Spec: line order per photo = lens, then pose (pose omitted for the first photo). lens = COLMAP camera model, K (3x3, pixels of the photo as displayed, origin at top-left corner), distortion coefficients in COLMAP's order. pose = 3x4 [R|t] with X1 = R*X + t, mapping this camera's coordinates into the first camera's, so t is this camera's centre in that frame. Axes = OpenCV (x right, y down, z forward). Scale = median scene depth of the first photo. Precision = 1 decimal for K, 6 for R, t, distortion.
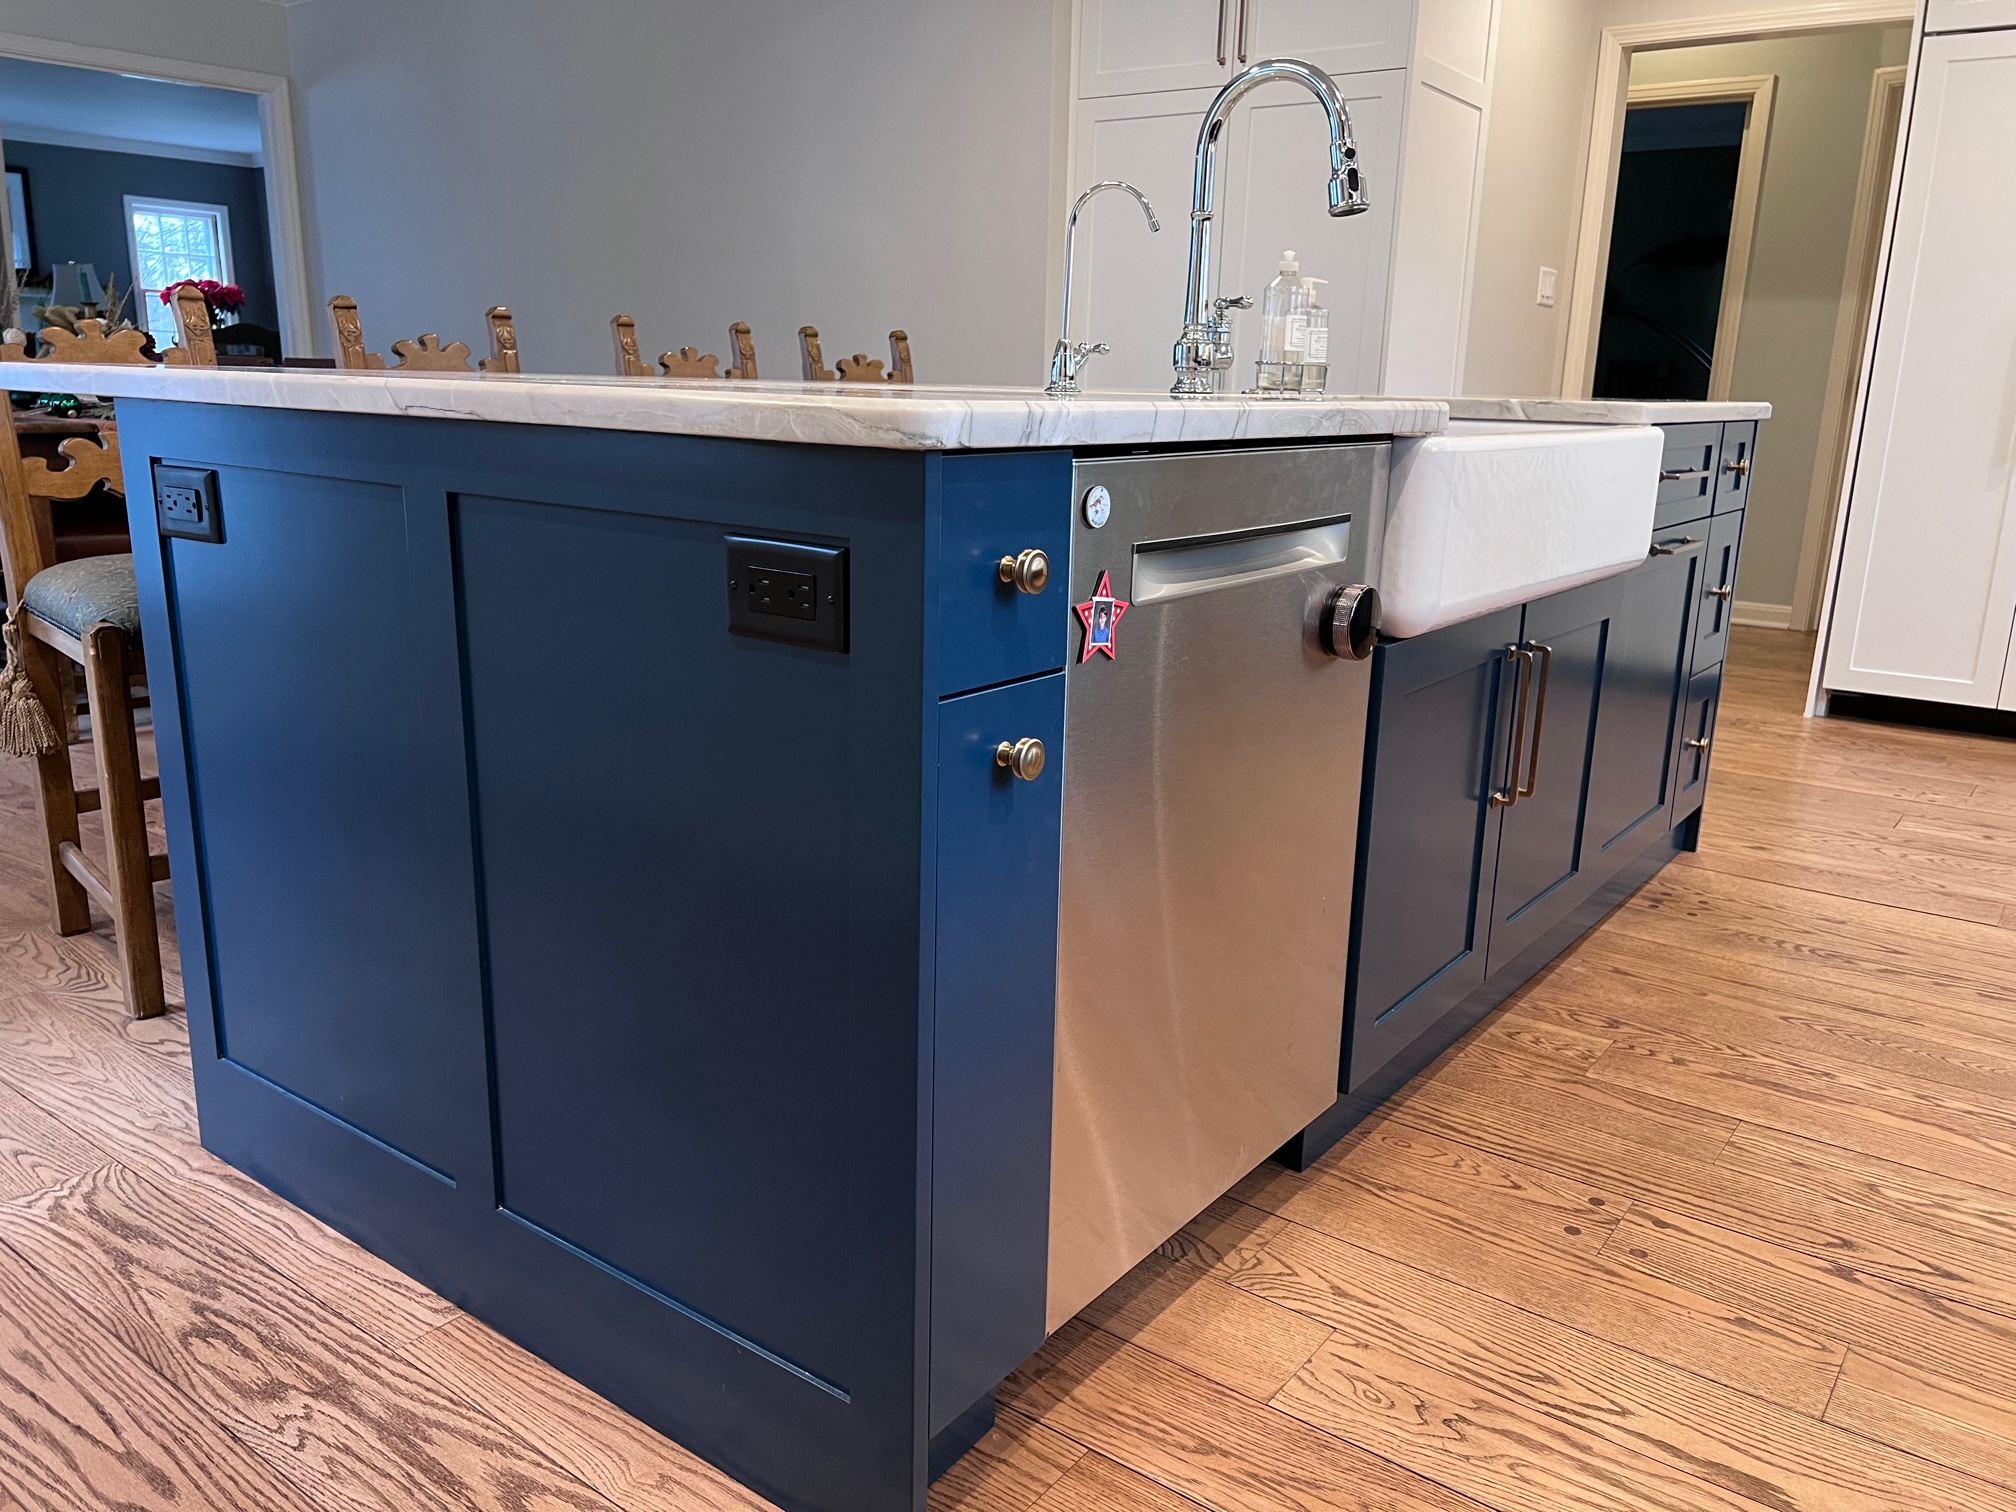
lens RADIAL K [[1533.5, 0, 1008.0], [0, 1533.5, 756.0], [0, 0, 1]] dist [0.001352, 0.013136]
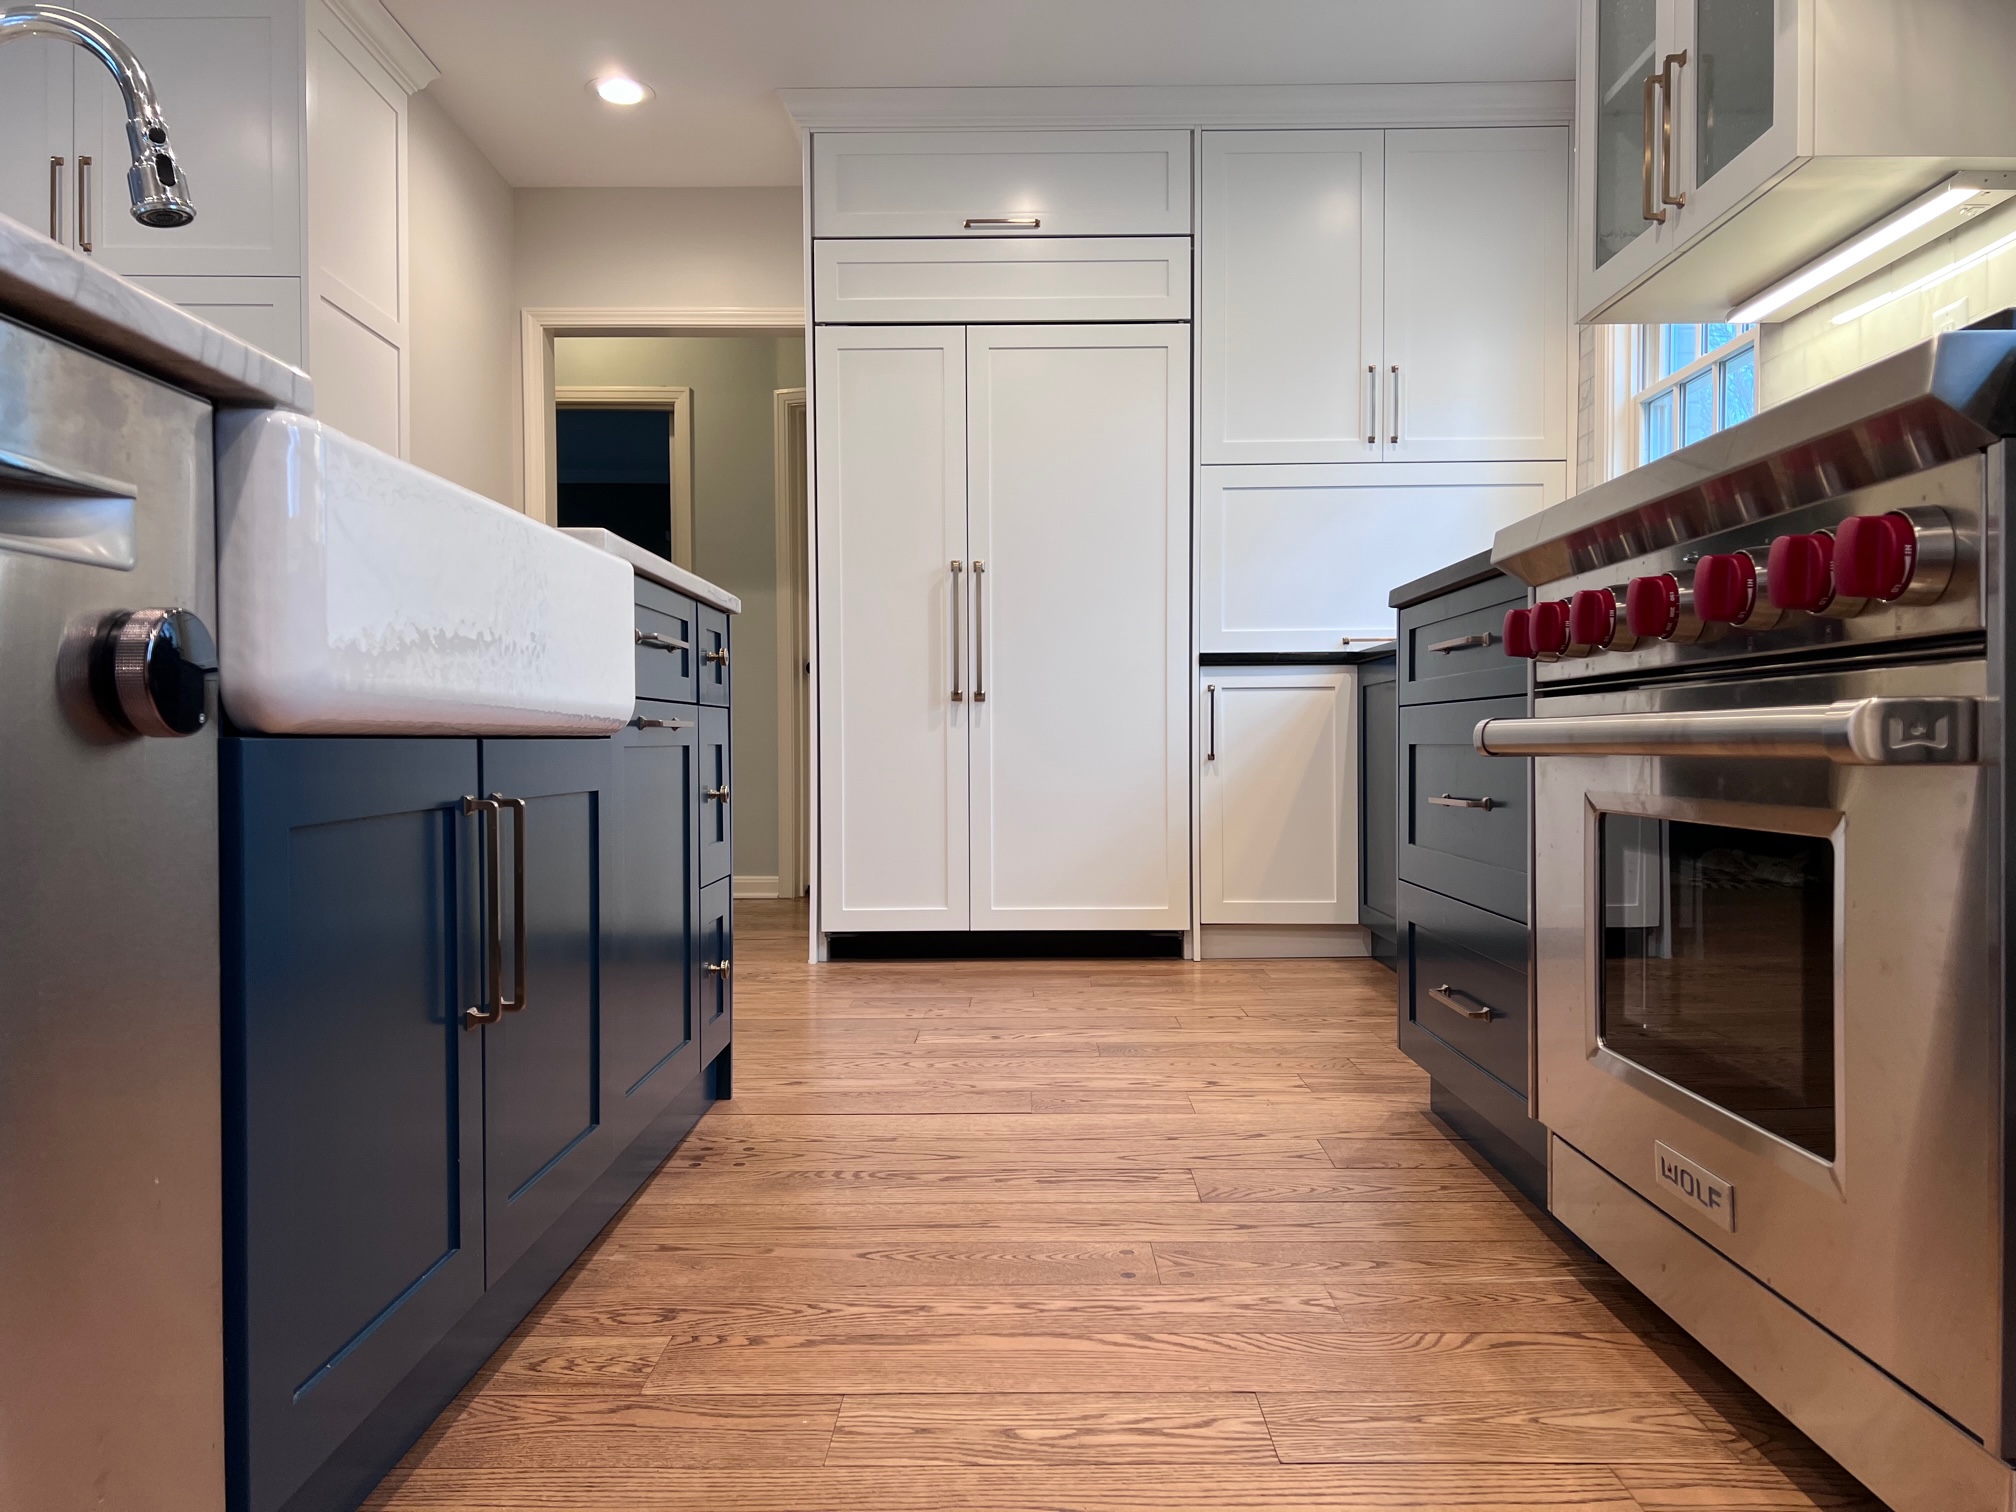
lens RADIAL K [[1500.5, 0, 1008.0], [0, 1500.5, 756.0], [0, 0, 1]] dist [0.005575, -0.005581]
pose [[0.803387, -0.032025, 0.594595, 0.092076], [0.168844, 0.969820, -0.175898, 0.061733], [-0.571017, 0.241708, 0.784549, 0.242239]]
